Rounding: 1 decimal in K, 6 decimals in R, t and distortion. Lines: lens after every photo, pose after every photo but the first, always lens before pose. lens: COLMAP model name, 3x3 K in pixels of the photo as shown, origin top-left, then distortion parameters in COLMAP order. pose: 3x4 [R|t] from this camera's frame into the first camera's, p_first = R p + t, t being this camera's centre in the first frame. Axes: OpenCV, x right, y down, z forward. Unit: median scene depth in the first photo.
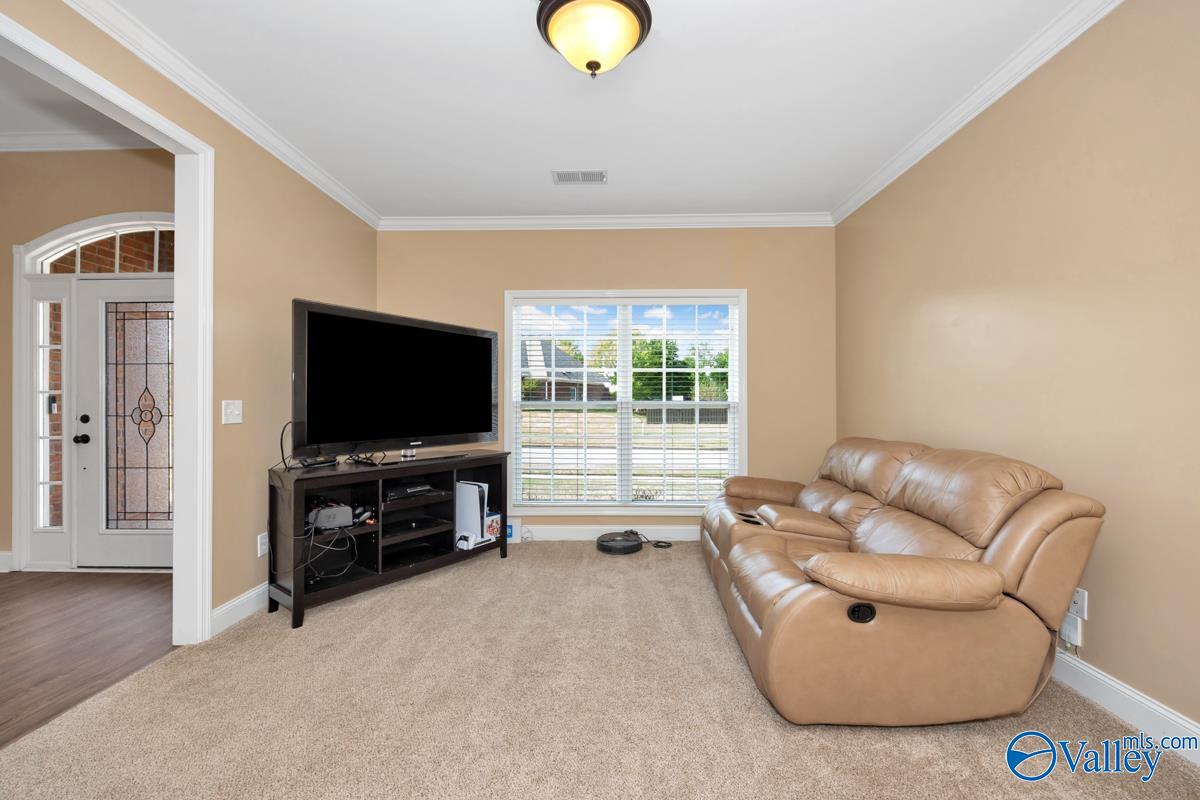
lens RADIAL K [[458.5, 0, 599.4], [0, 458.5, 396.4], [0, 0, 1]] dist [-0.001706, 0.000062]
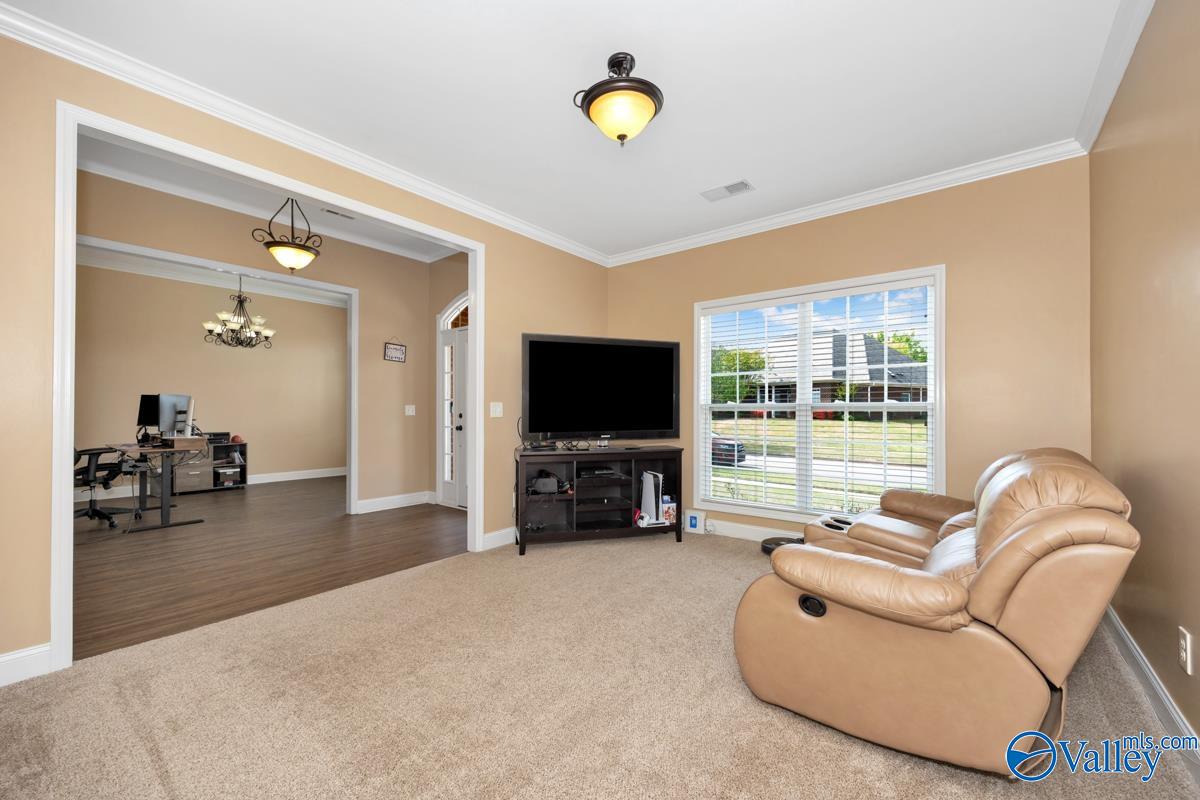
lens RADIAL K [[479.3, 0, 597.4], [0, 479.3, 404.7], [0, 0, 1]] dist [0.000762, 0.000113]
pose [[0.789859, -0.003093, -0.613280, 0.379340], [0.008205, 0.999951, 0.005524, 0.004677], [0.613233, -0.009395, 0.789846, -0.059802]]
